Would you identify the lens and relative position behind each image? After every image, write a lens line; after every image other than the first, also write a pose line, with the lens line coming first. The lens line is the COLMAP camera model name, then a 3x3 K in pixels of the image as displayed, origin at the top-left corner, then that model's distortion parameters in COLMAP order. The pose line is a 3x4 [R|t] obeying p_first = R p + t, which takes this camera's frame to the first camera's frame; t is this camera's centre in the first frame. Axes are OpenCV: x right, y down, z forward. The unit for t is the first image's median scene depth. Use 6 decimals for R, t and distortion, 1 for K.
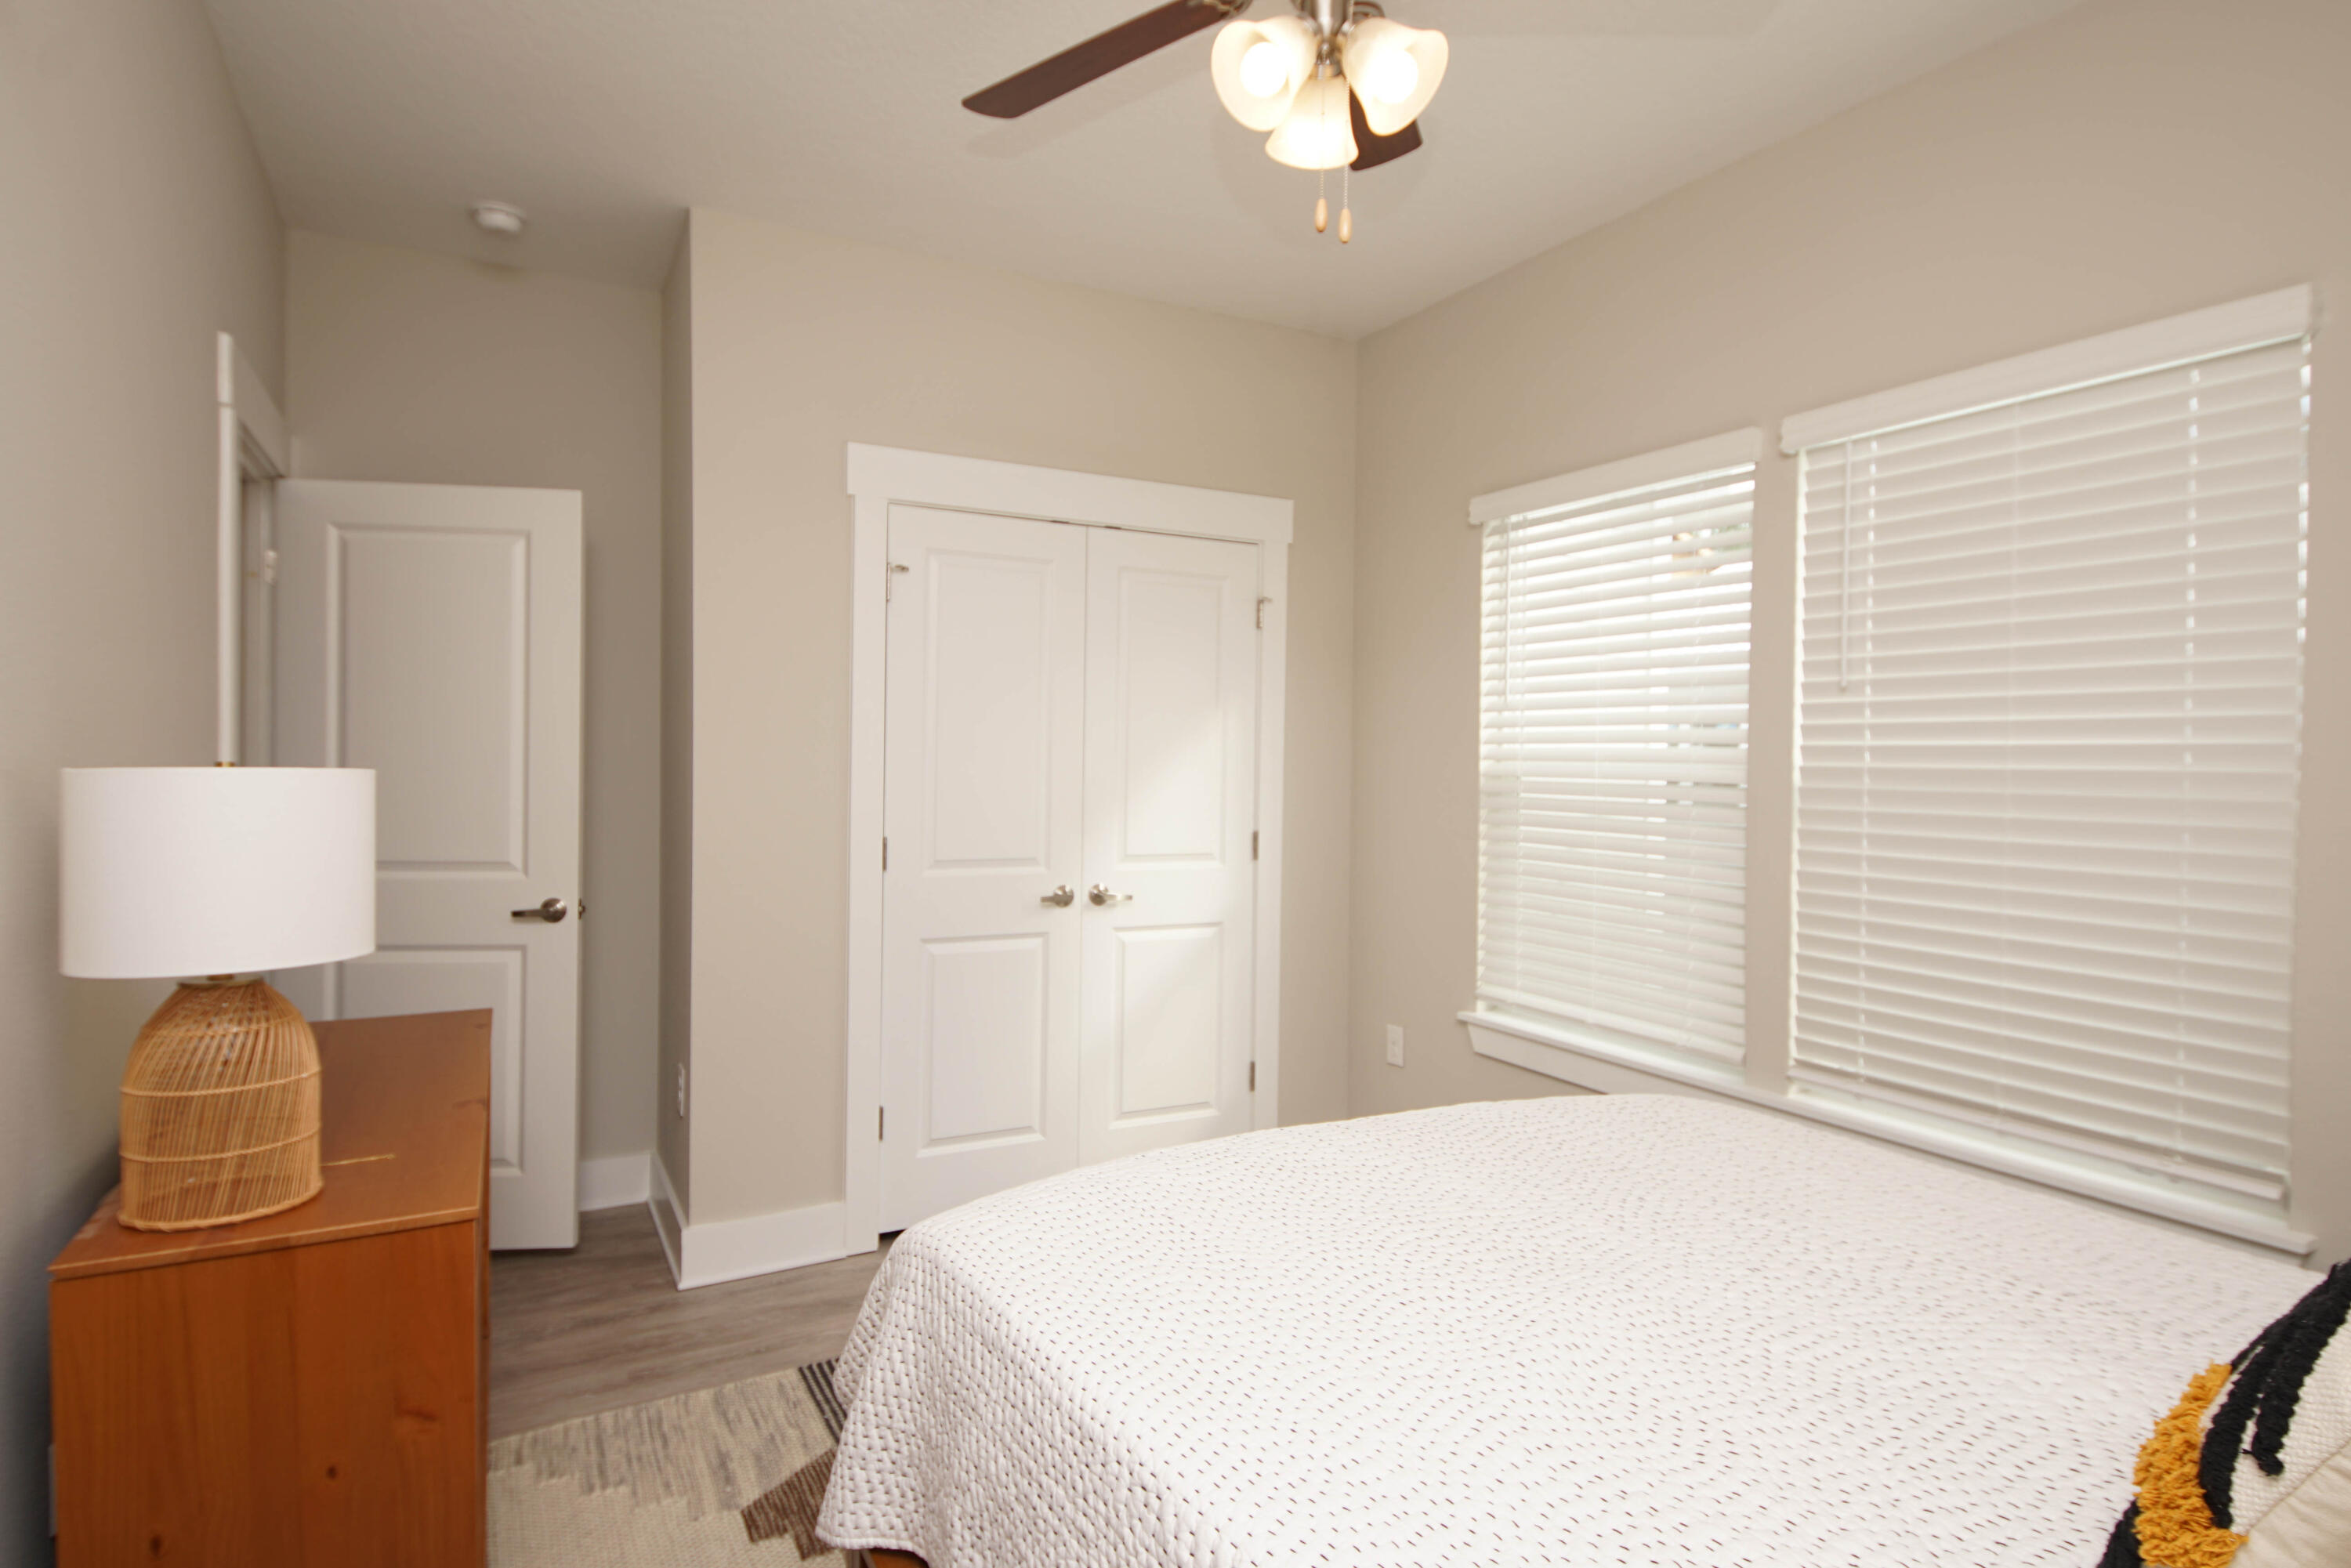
lens RADIAL K [[1259.7, 0, 1156.5], [0, 1259.7, 769.0], [0, 0, 1]] dist [0.038446, -0.034824]
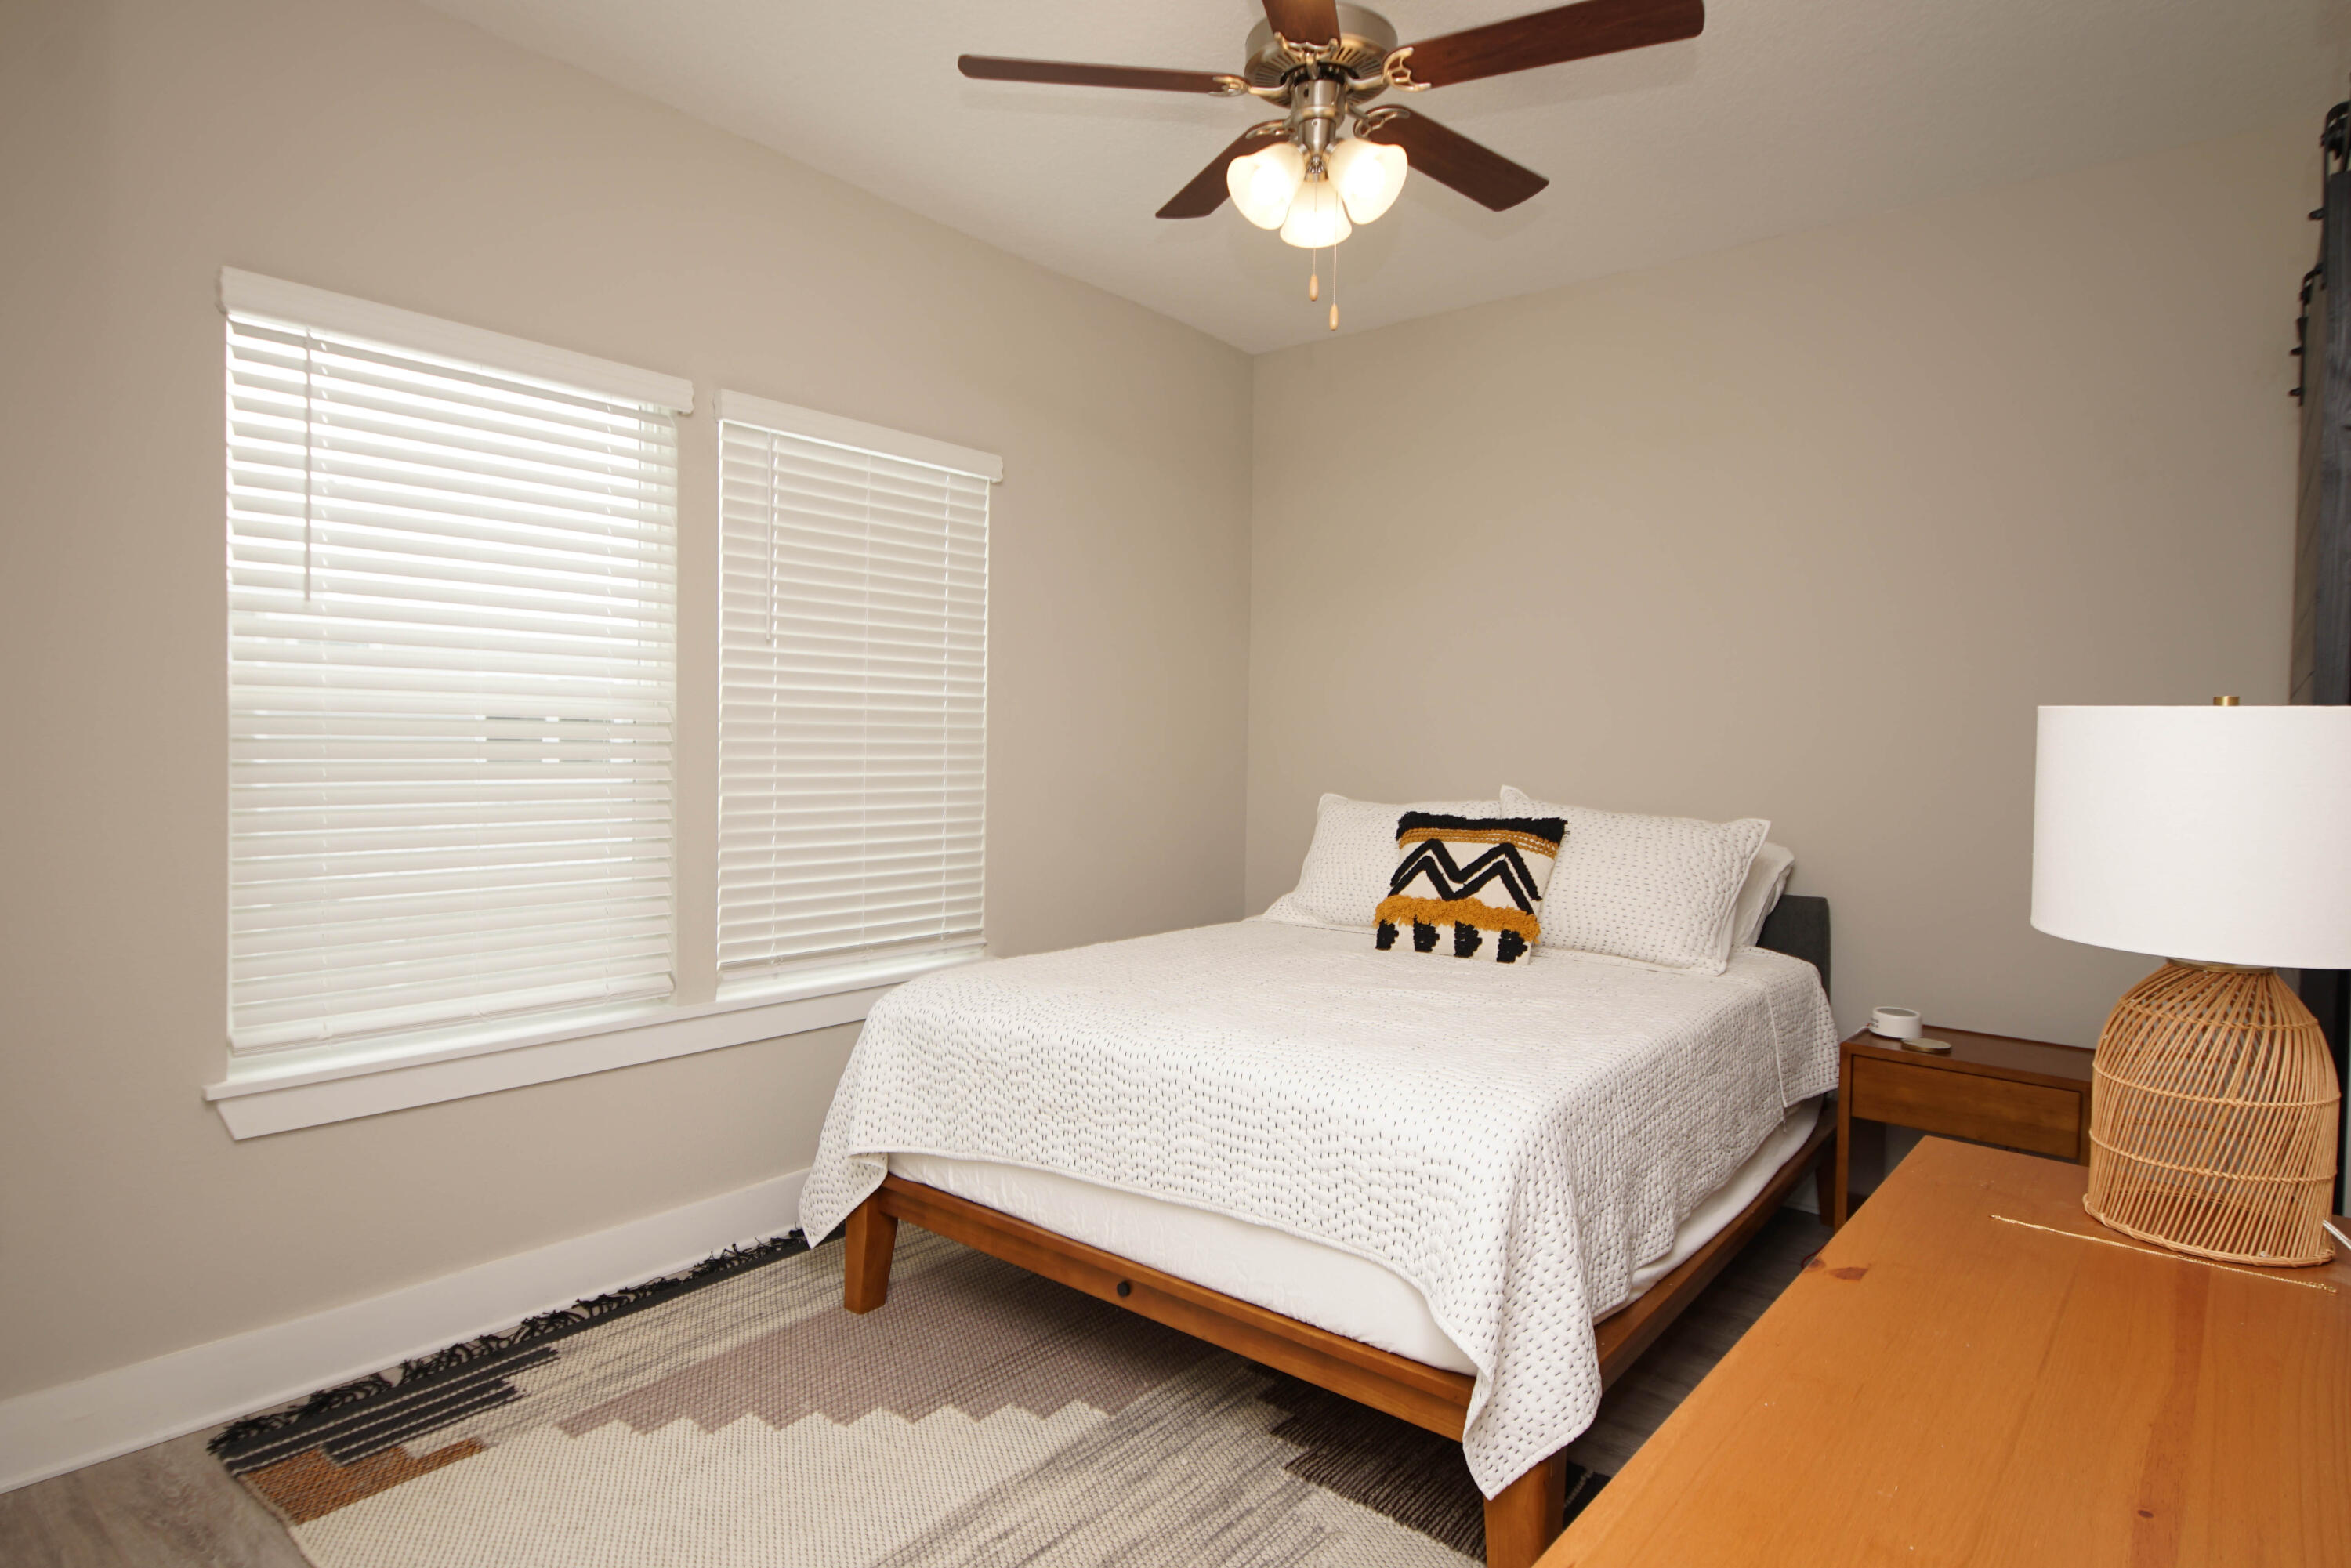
lens RADIAL K [[1259.7, 0, 1156.5], [0, 1259.7, 769.0], [0, 0, 1]] dist [0.038446, -0.034824]
pose [[-0.369241, -0.038118, 0.928552, -0.707100], [-0.010404, 0.999265, 0.036884, 0.010293], [-0.929276, 0.003959, -0.369366, 1.106164]]
